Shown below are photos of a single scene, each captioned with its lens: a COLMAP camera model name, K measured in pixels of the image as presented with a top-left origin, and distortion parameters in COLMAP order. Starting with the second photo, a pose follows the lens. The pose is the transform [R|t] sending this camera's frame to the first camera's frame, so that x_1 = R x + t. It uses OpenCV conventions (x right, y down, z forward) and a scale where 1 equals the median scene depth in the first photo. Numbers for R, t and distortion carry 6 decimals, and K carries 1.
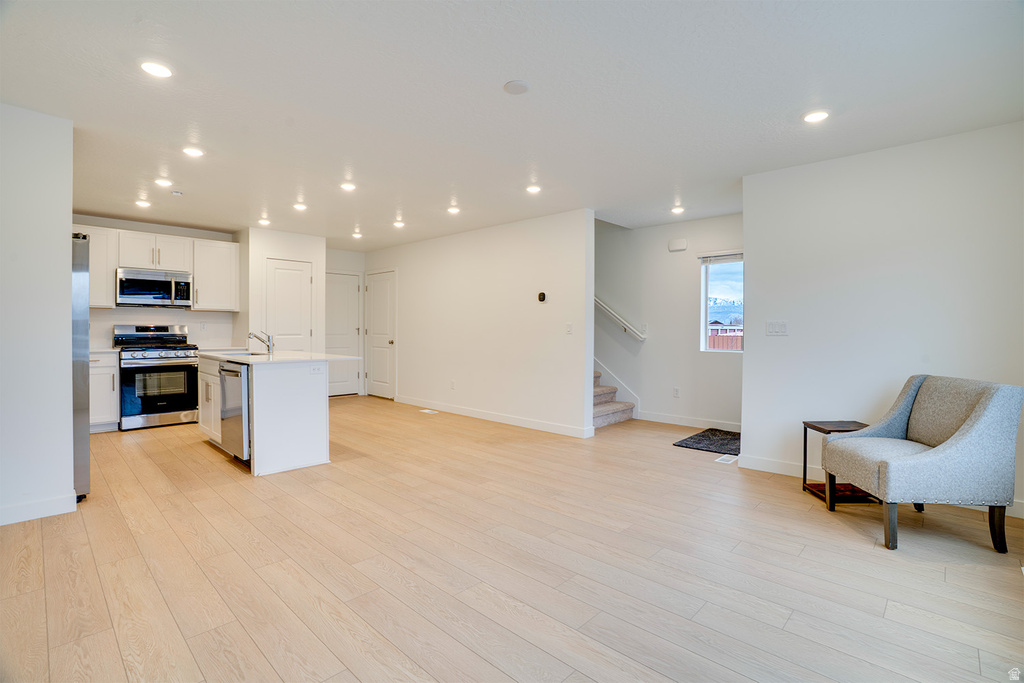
lens RADIAL K [[476.2, 0, 499.2], [0, 476.2, 332.2], [0, 0, 1]] dist [-0.036532, 0.001478]
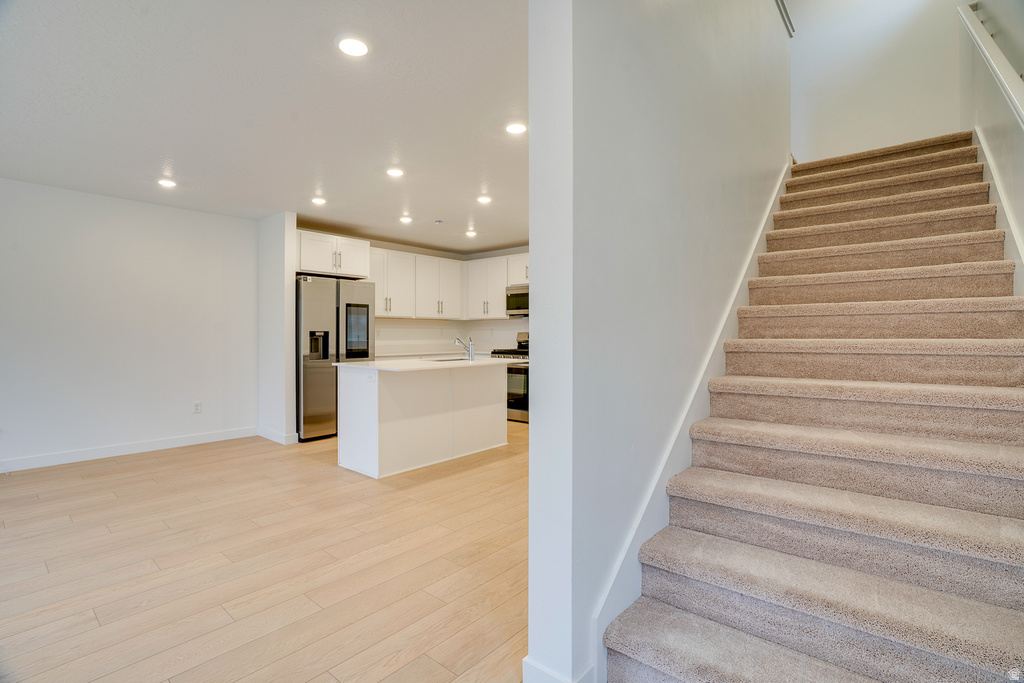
lens RADIAL K [[480.0, 0, 504.7], [0, 480.0, 336.6], [0, 0, 1]] dist [-0.044130, 0.011298]
pose [[0.058252, 0.000217, -0.998302, 0.431825], [-0.004635, 0.999989, -0.000053, -0.004058], [0.998291, 0.004630, 0.058252, 0.870667]]
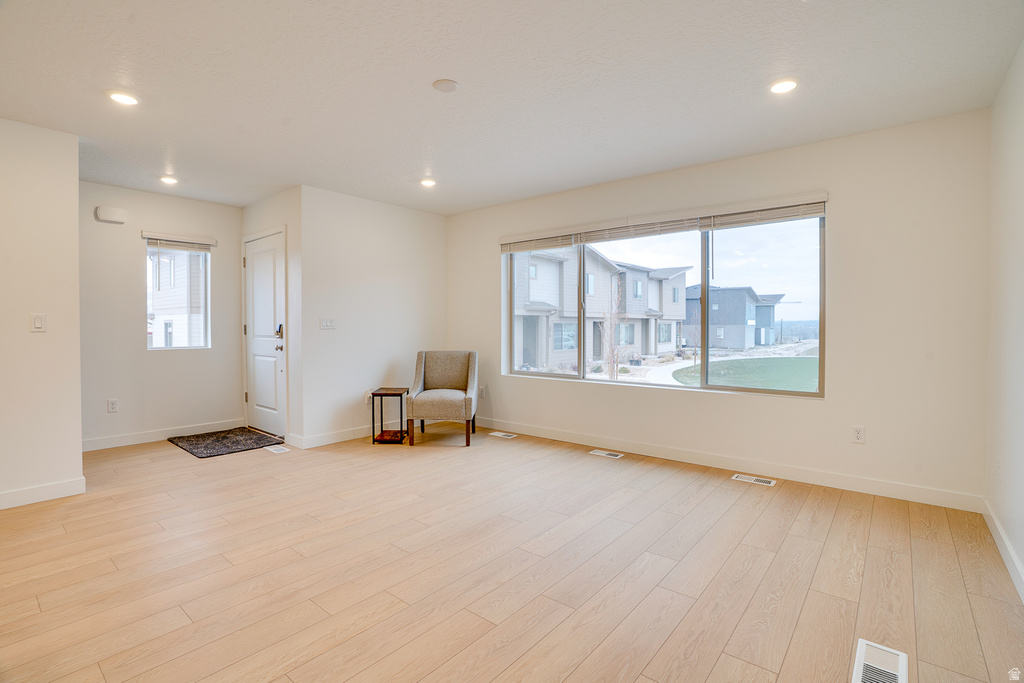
lens RADIAL K [[476.2, 0, 508.2], [0, 476.2, 337.0], [0, 0, 1]] dist [-0.036532, 0.001478]
pose [[-0.083469, -0.023039, 0.996244, -0.446519], [-0.005220, 0.999729, 0.022683, -0.004726], [-0.996497, -0.003307, -0.083566, 0.425802]]
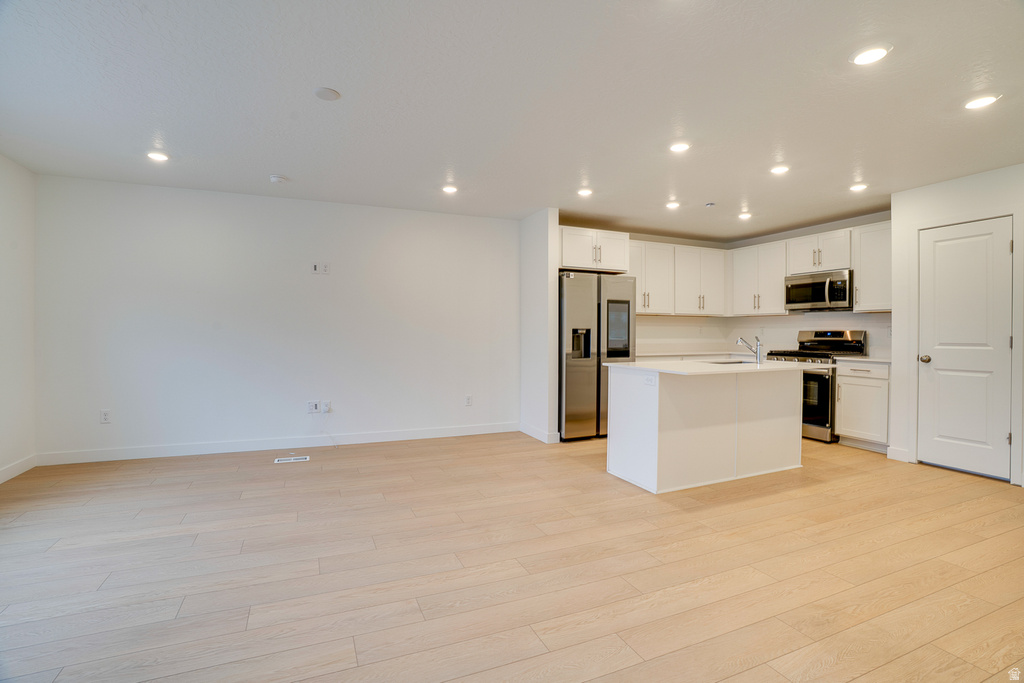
lens RADIAL K [[480.0, 0, 516.6], [0, 480.0, 343.3], [0, 0, 1]] dist [-0.044130, 0.011298]
pose [[-0.368313, 0.016254, -0.929560, 0.370428], [-0.009178, 0.999735, 0.021117, -0.003863], [0.929657, 0.016309, -0.368066, 0.785306]]
